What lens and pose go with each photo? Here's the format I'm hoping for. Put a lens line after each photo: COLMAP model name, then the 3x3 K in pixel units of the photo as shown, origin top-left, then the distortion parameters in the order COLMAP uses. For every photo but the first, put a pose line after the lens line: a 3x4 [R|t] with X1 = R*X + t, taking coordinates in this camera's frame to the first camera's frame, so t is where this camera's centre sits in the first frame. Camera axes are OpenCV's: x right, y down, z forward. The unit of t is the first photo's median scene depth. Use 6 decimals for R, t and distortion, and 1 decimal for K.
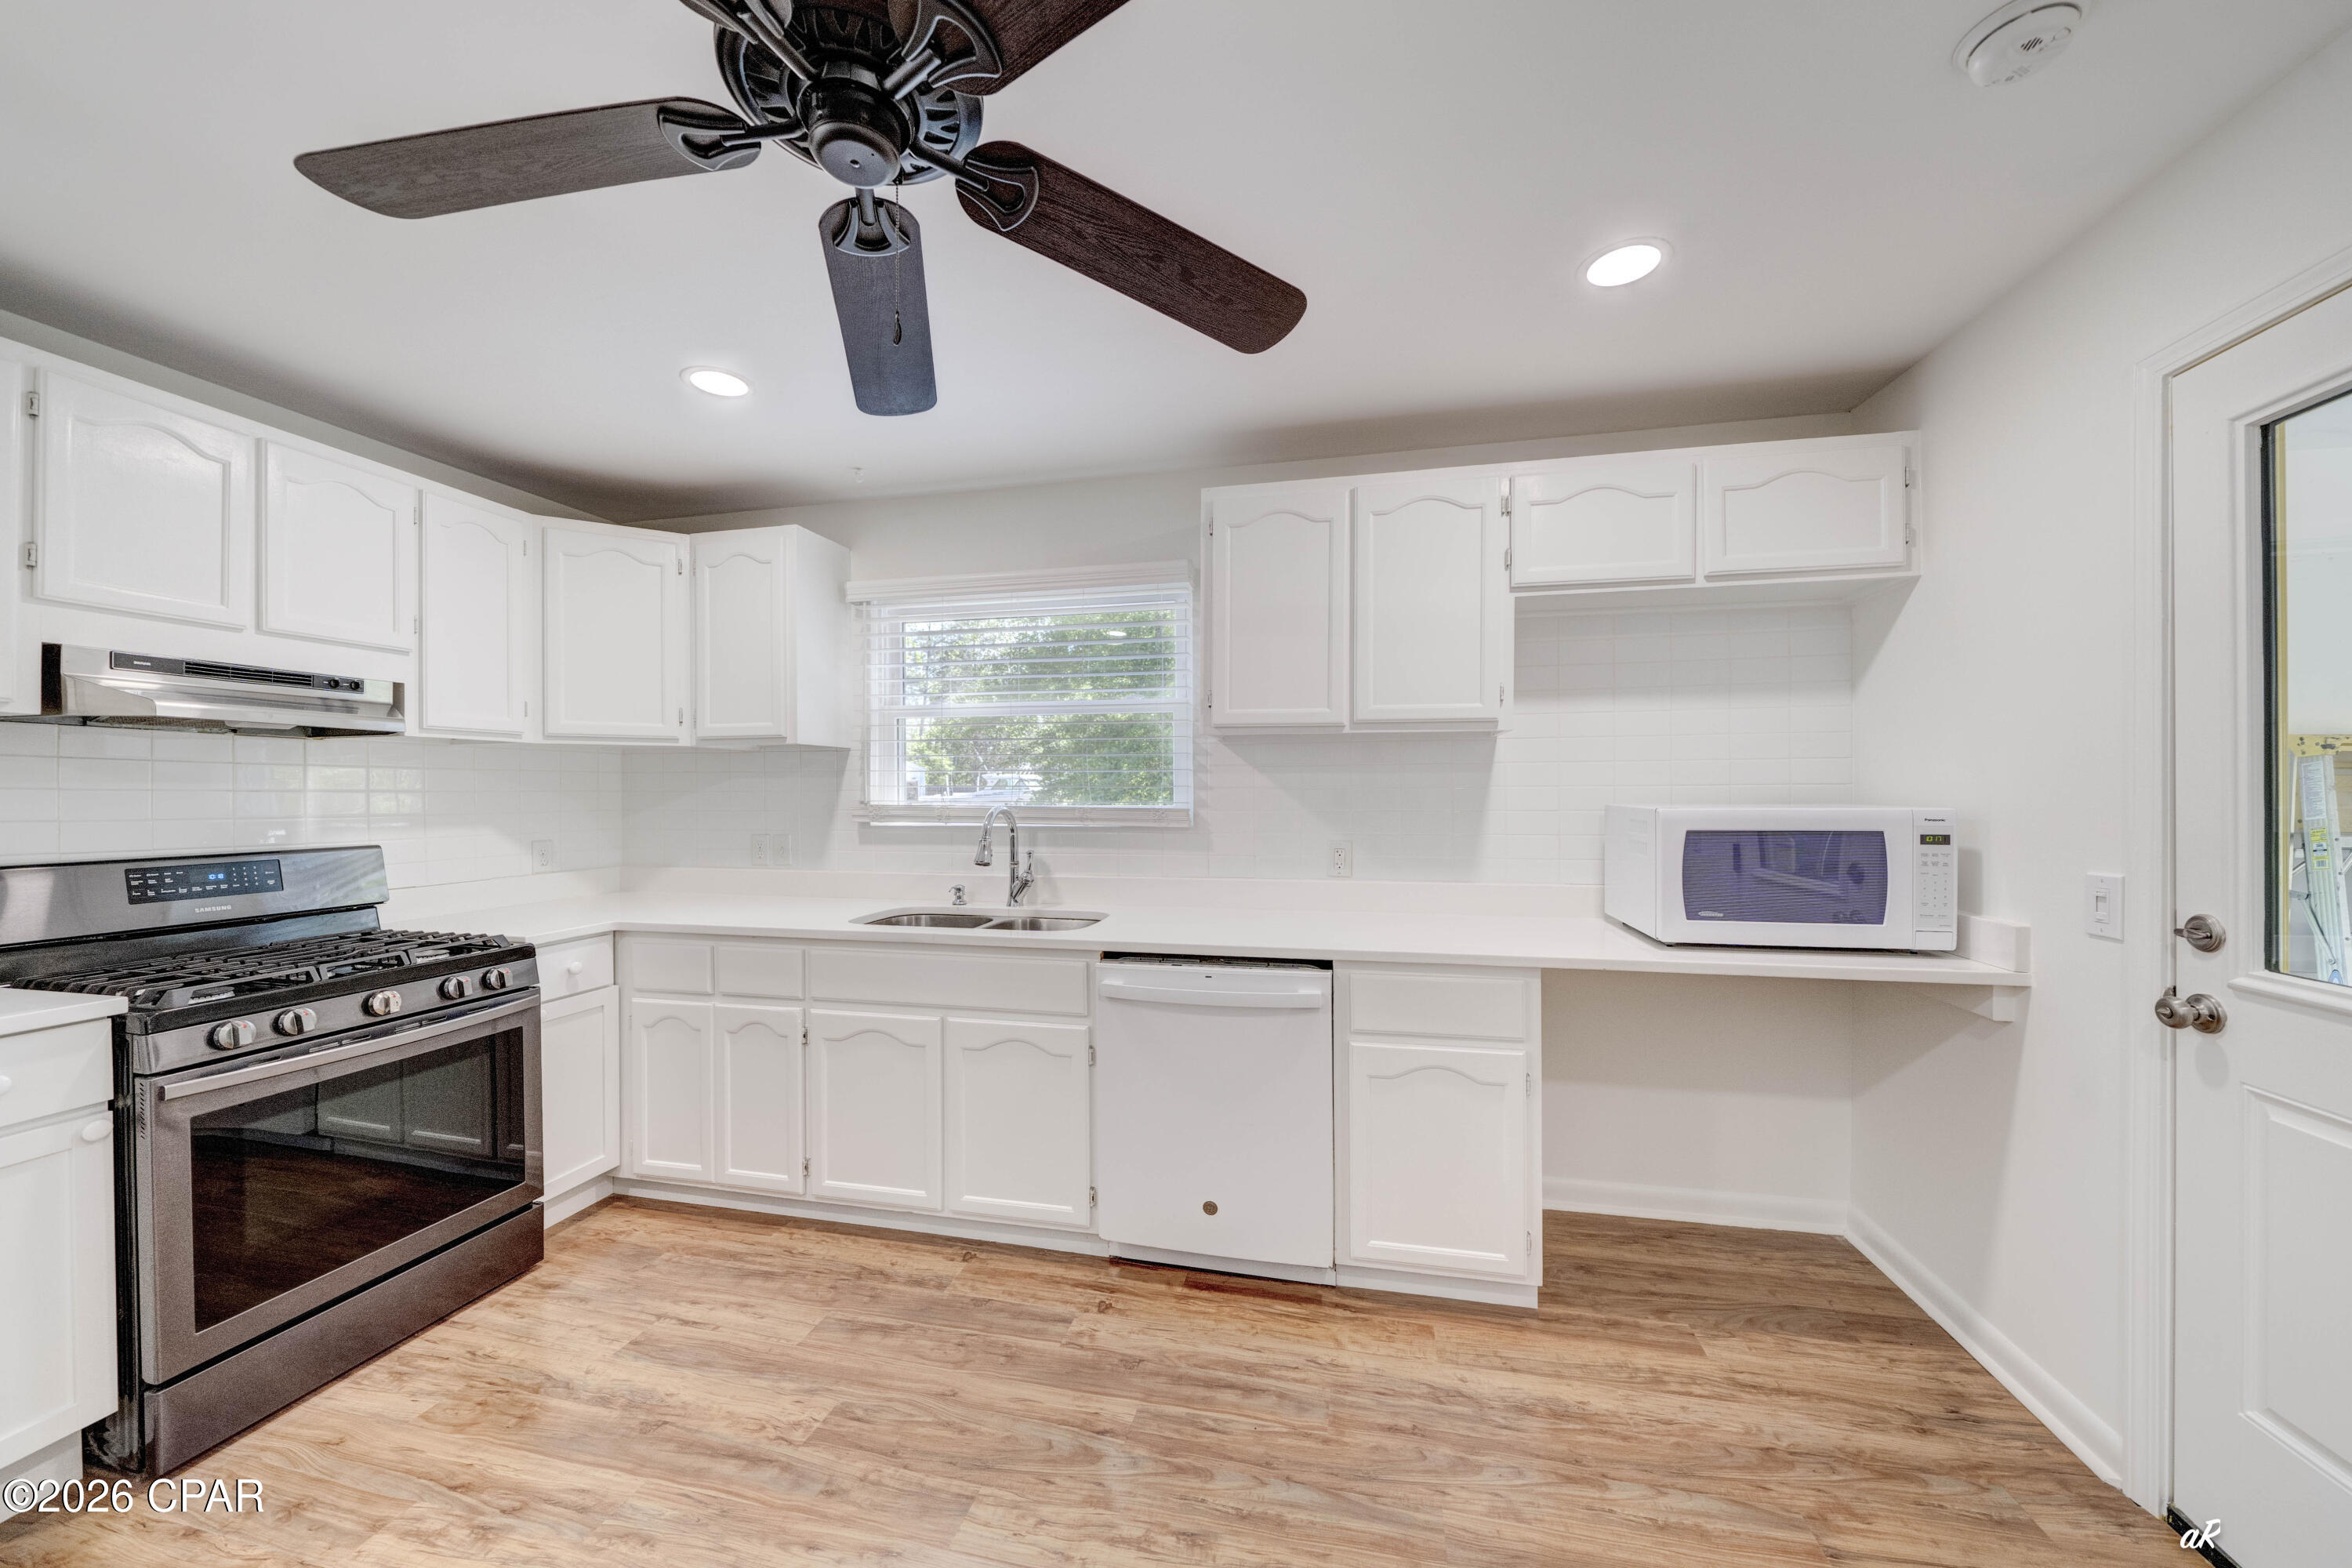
lens RADIAL K [[809.6, 0, 1219.2], [0, 809.6, 787.7], [0, 0, 1]] dist [-0.000894, -0.000061]
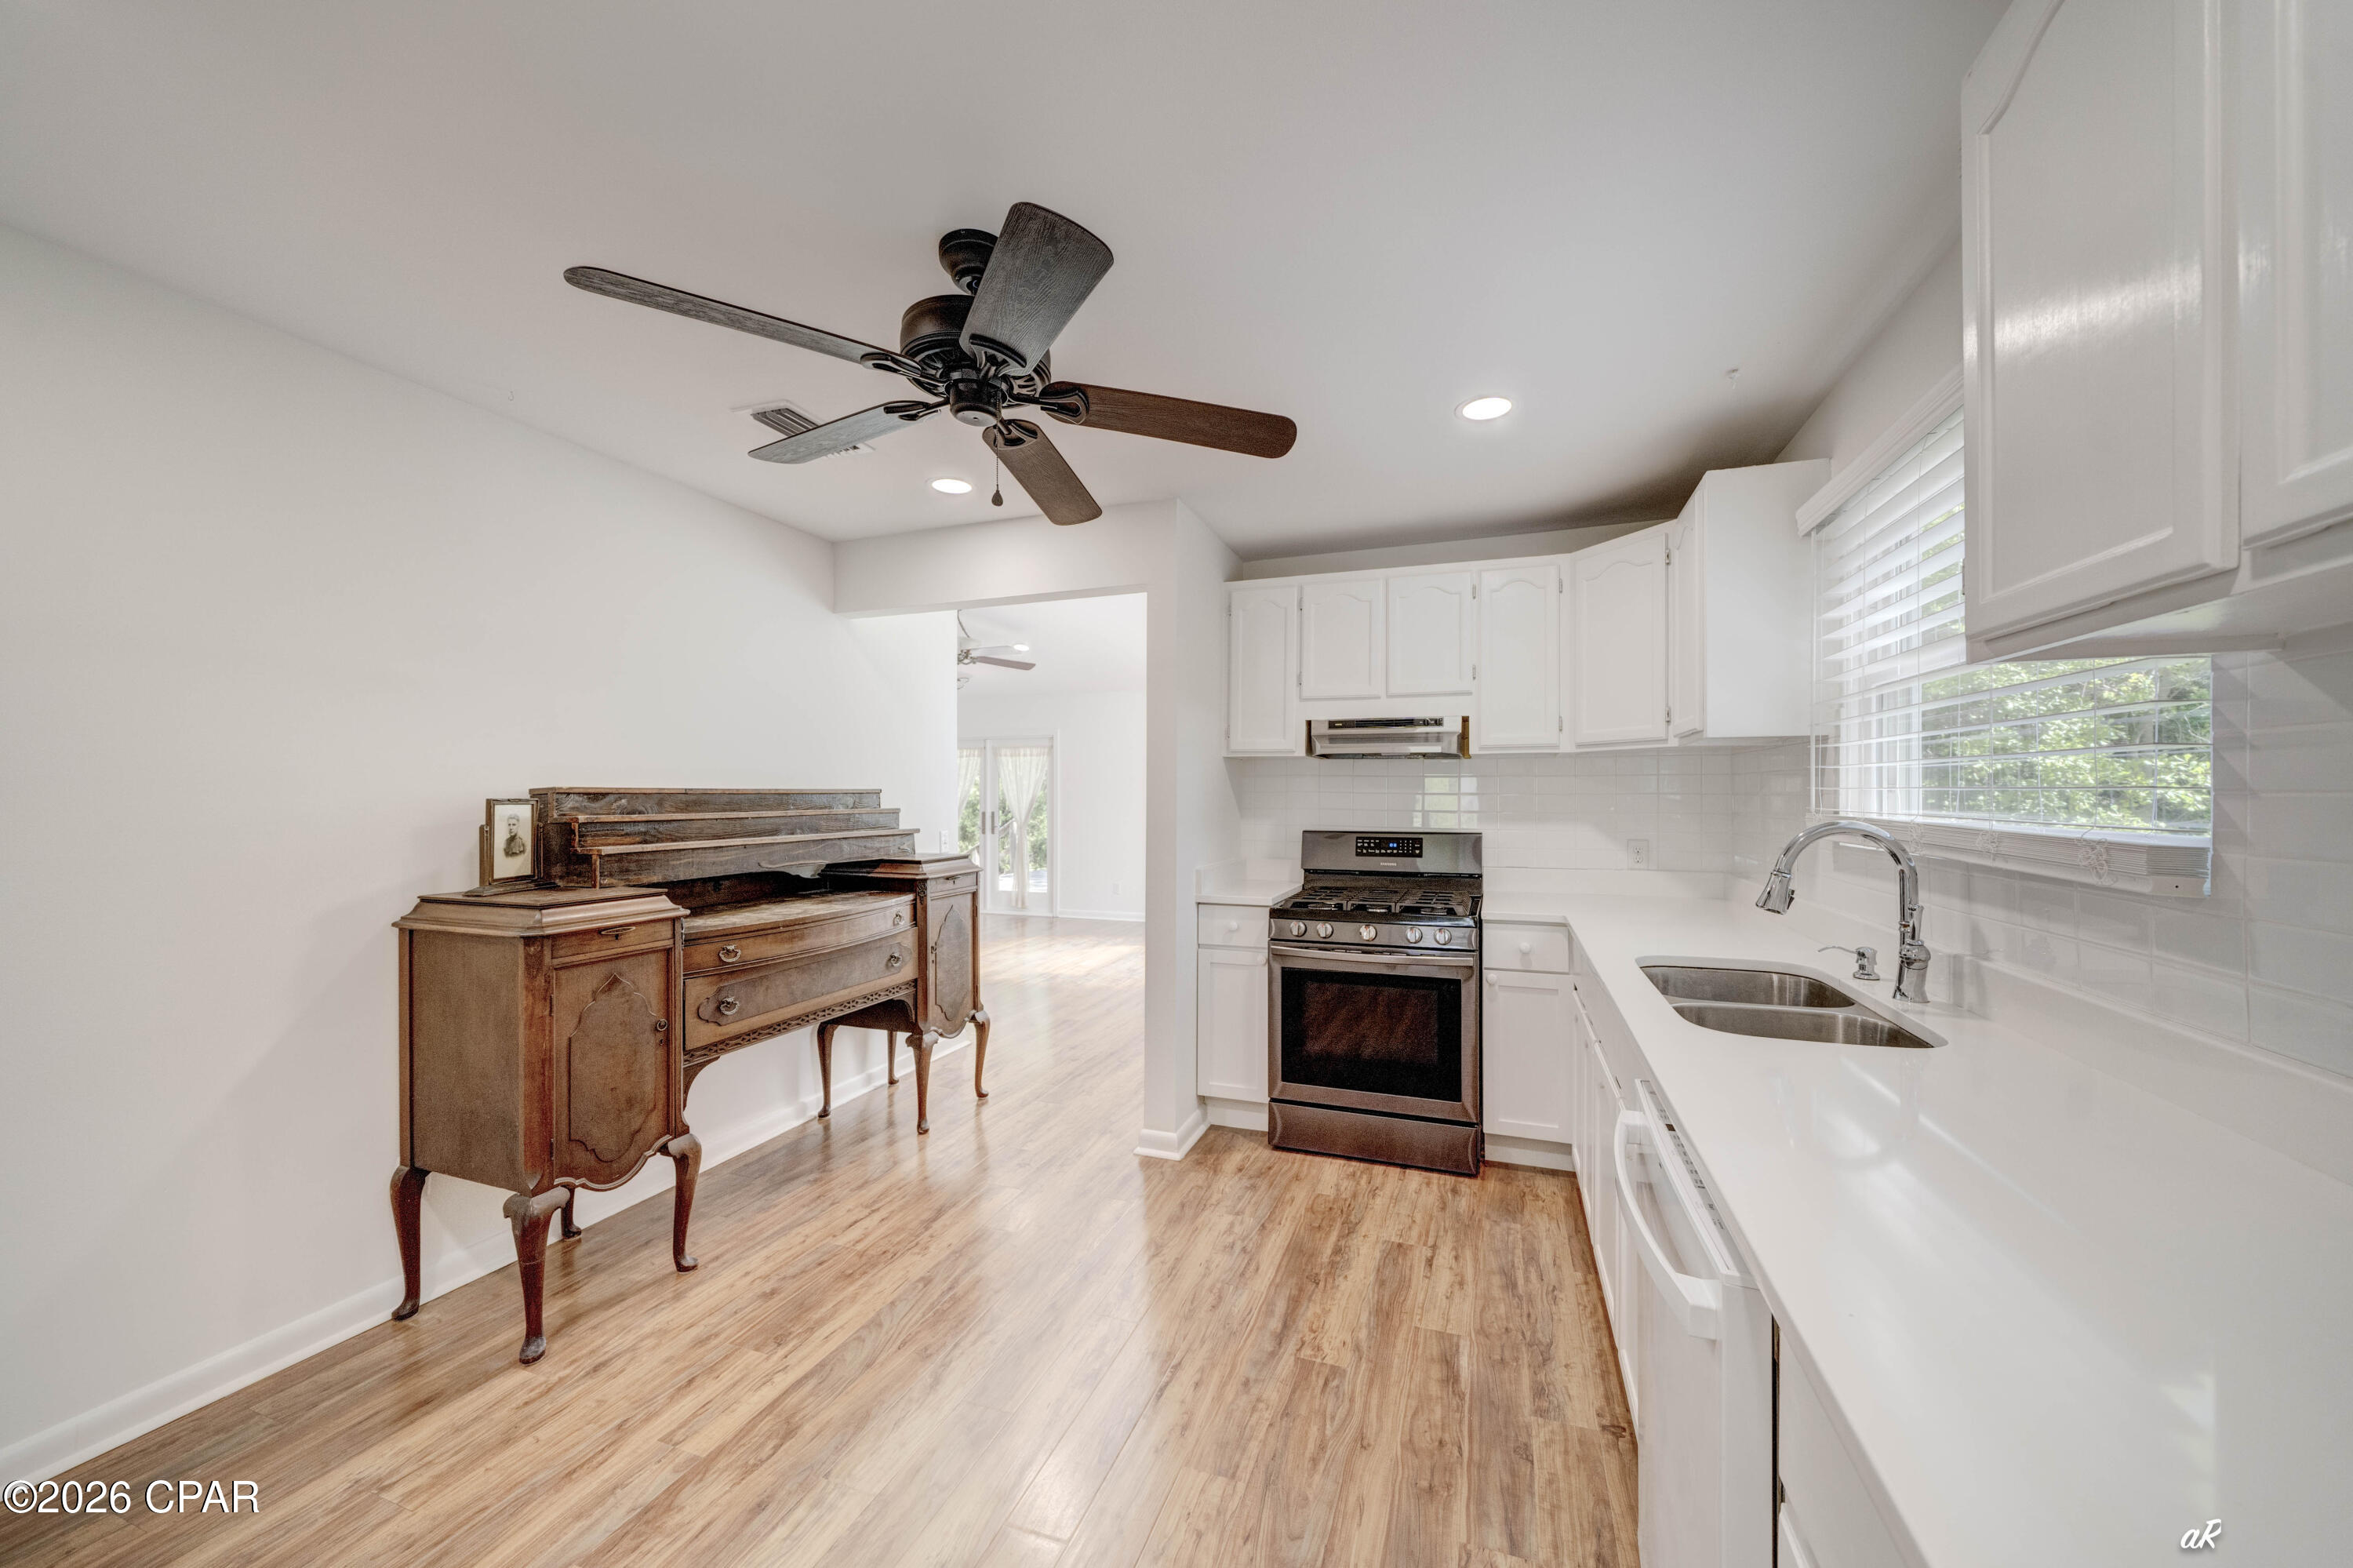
lens RADIAL K [[889.2, 0, 1176.5], [0, 889.2, 784.0], [0, 0, 1]] dist [-0.000363, -0.000017]
pose [[-0.166347, -0.007191, -0.986041, 0.691137], [0.002840, 0.999966, -0.007772, -0.003641], [0.986063, -0.004093, -0.166321, 0.922786]]
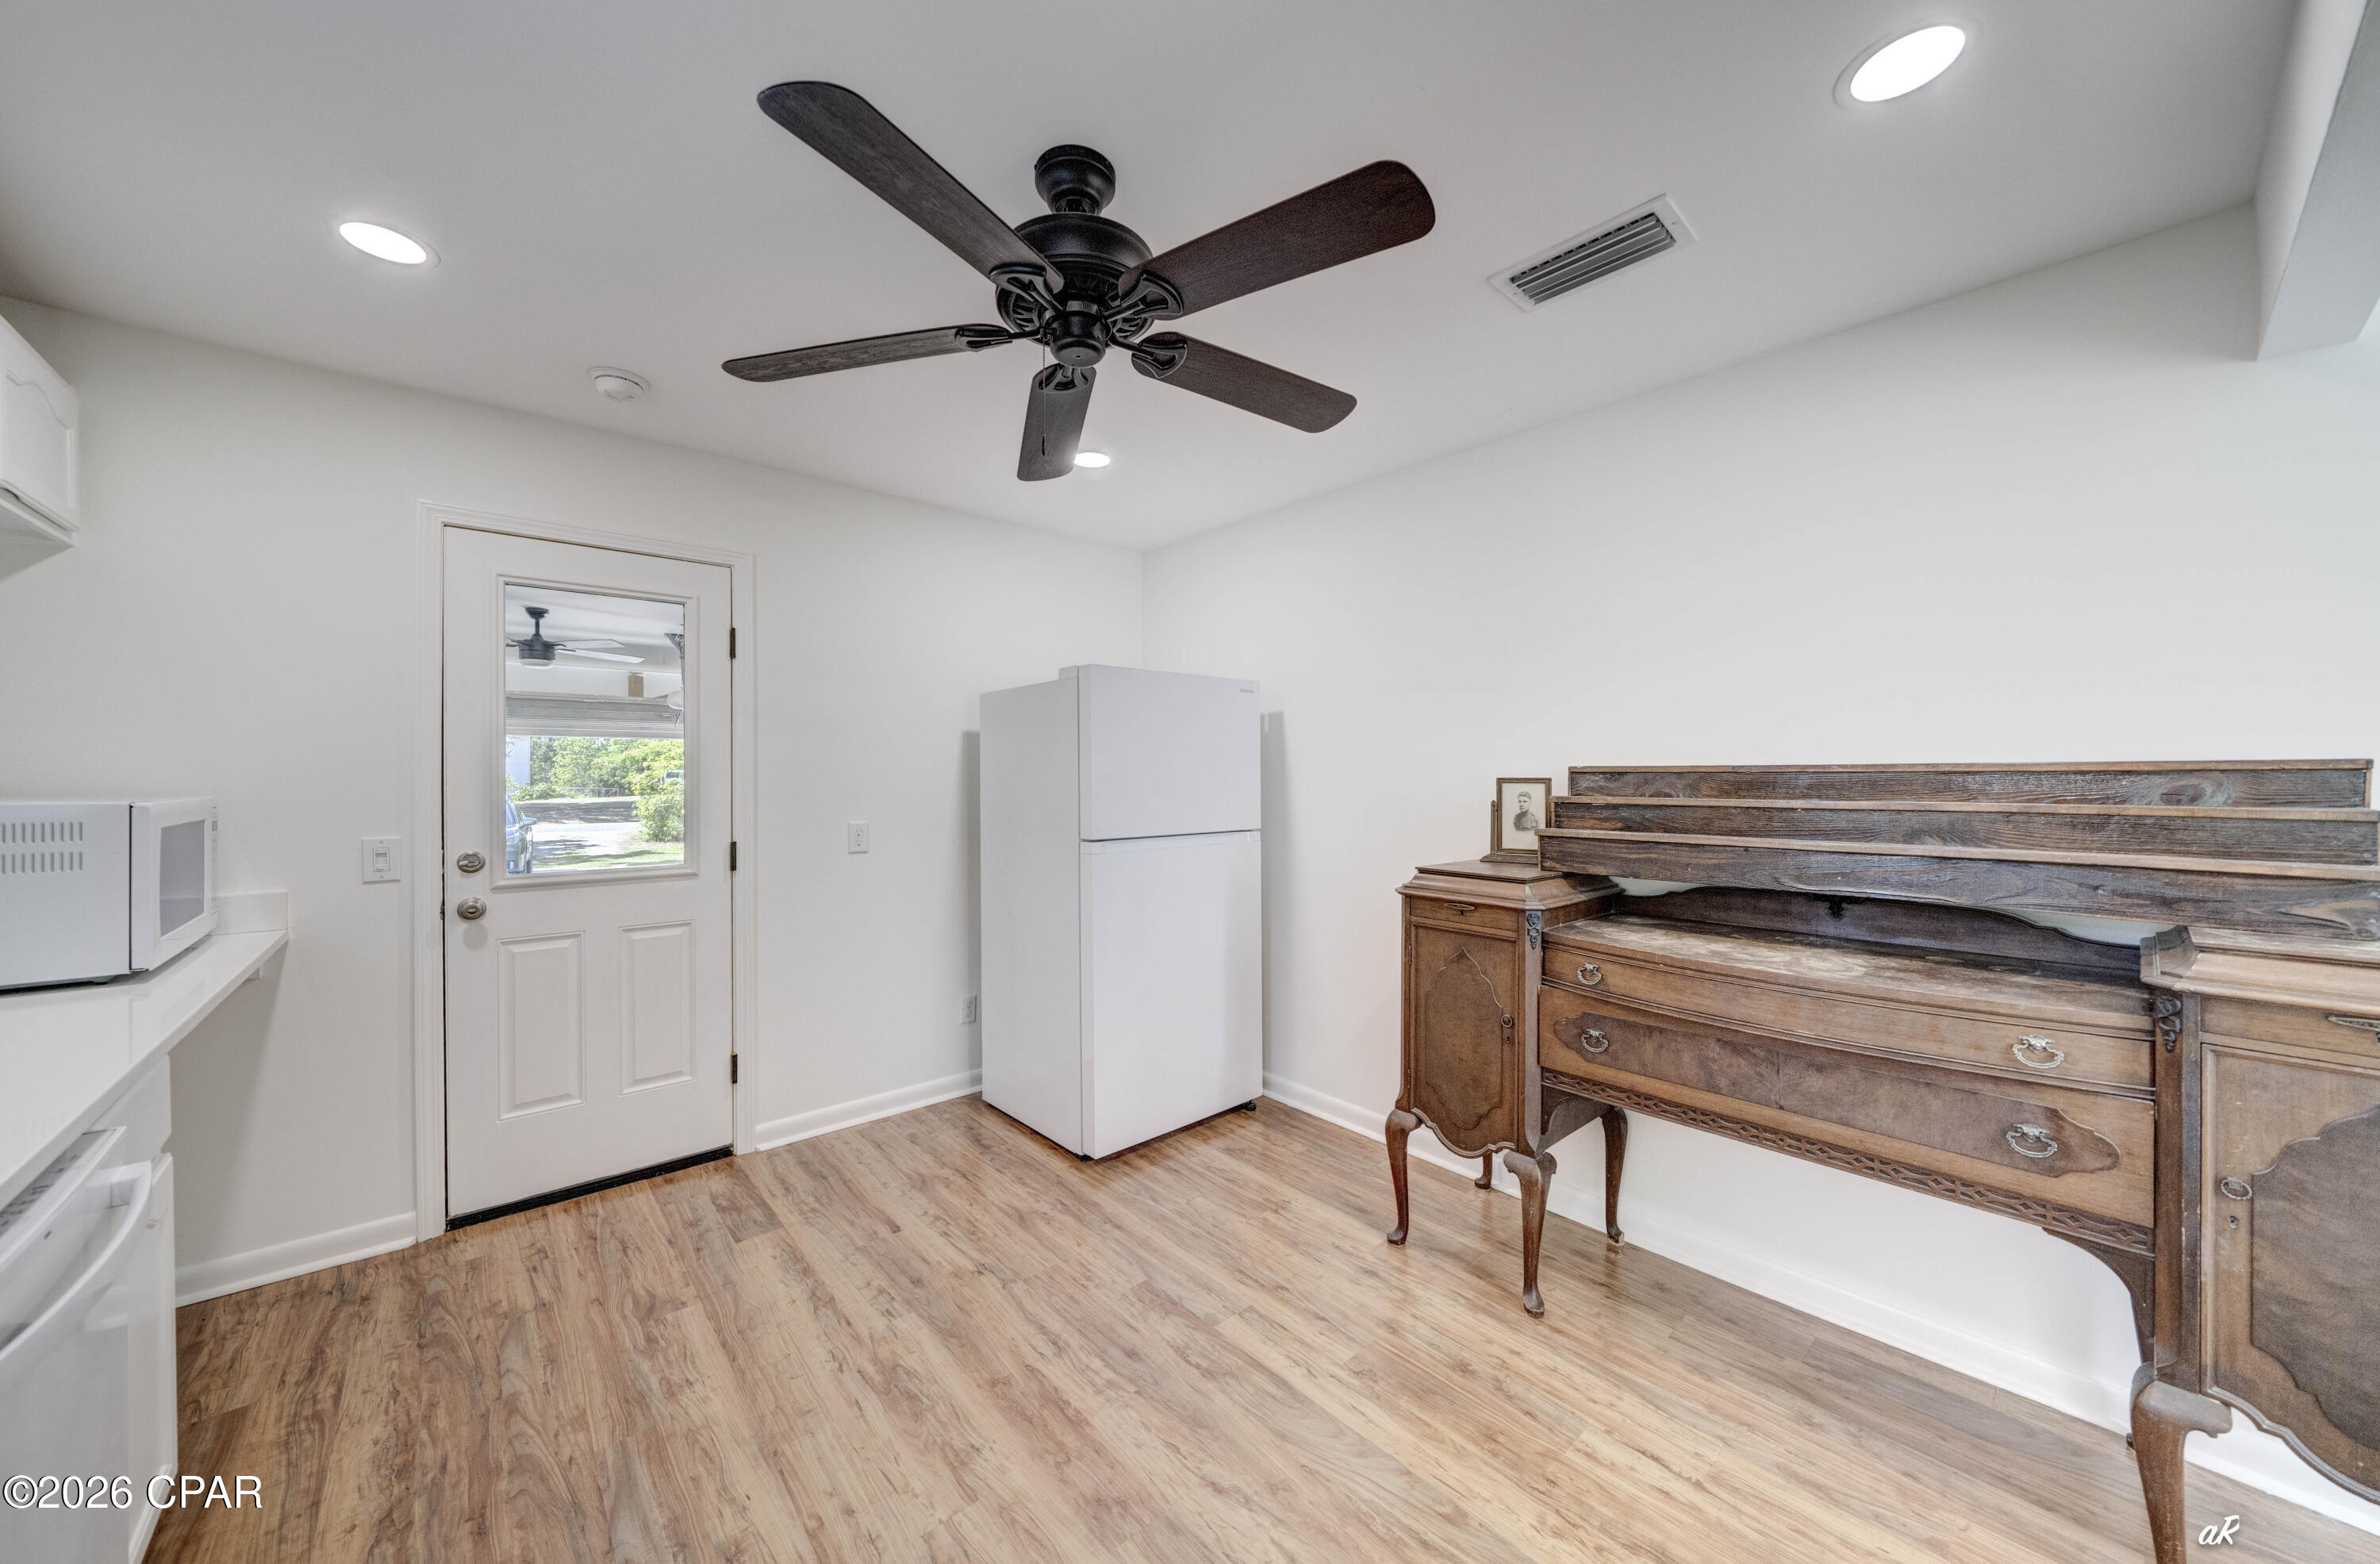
lens RADIAL K [[834.2, 0, 1190.0], [0, 834.2, 782.0], [0, 0, 1]] dist [-0.000509, -0.000083]
pose [[-0.784617, 0.001753, 0.619979, -0.837829], [0.003809, 0.999991, 0.001993, 0.007026], [-0.619970, 0.003925, -0.784616, 1.121149]]
